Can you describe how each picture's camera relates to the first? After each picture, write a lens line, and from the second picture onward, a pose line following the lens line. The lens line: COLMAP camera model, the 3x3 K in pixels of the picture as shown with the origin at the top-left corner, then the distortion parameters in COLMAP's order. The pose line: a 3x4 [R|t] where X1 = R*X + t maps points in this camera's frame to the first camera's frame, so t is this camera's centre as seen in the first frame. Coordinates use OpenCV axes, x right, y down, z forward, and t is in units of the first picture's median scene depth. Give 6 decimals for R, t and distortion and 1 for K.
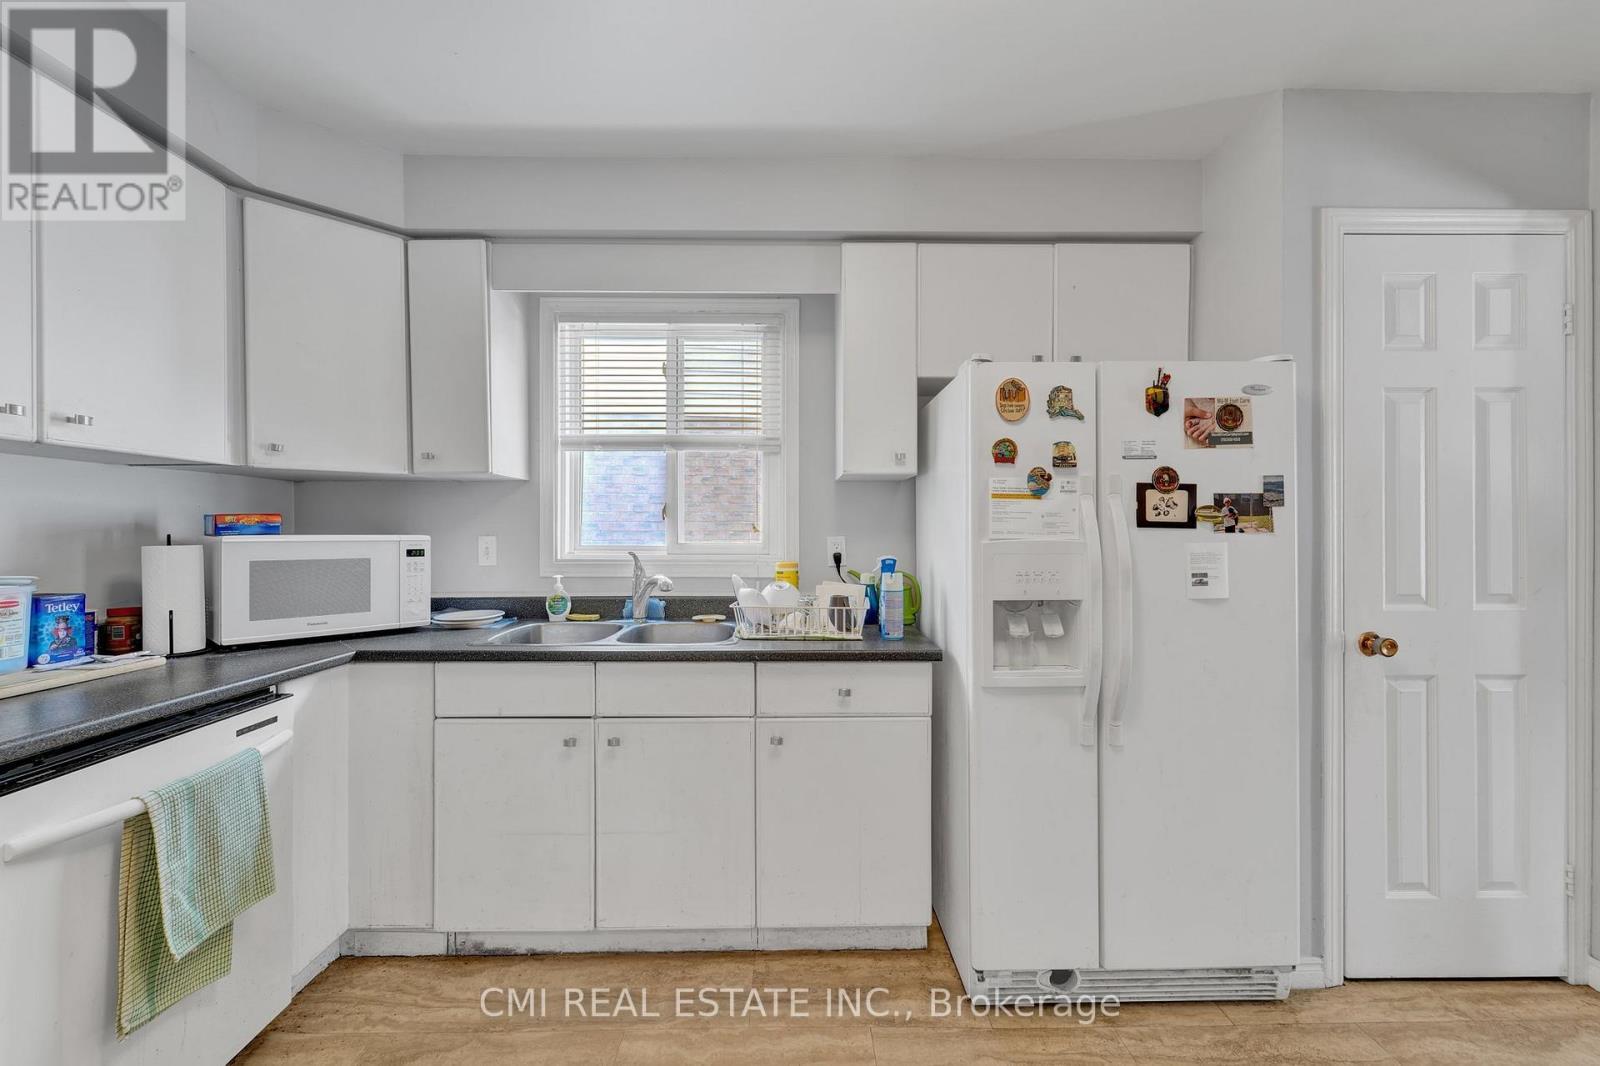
lens RADIAL K [[652.2, 0, 806.7], [0, 652.2, 535.2], [0, 0, 1]] dist [-0.000975, 0.000404]
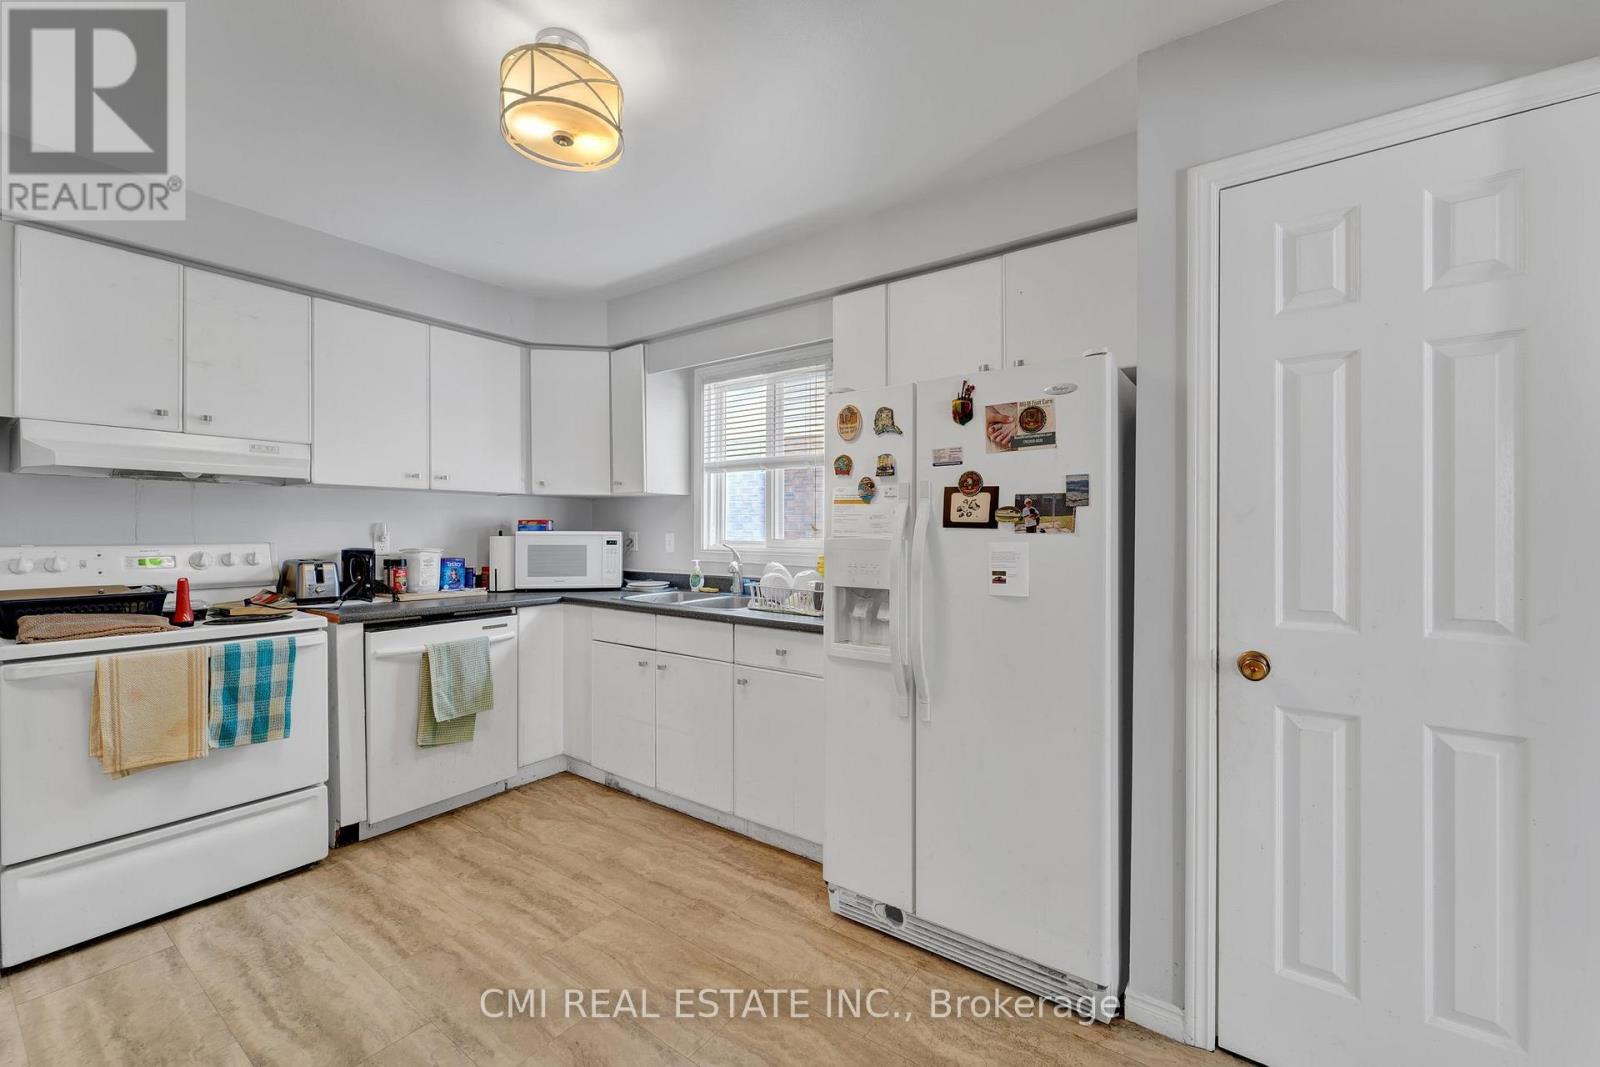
lens RADIAL K [[652.2, 0, 810.7], [0, 652.2, 535.8], [0, 0, 1]] dist [-0.000975, 0.000404]
pose [[0.803335, 0.008707, -0.595463, 0.907210], [-0.007401, 0.999962, 0.004637, -0.001004], [0.595481, 0.000682, 0.803369, -0.022102]]
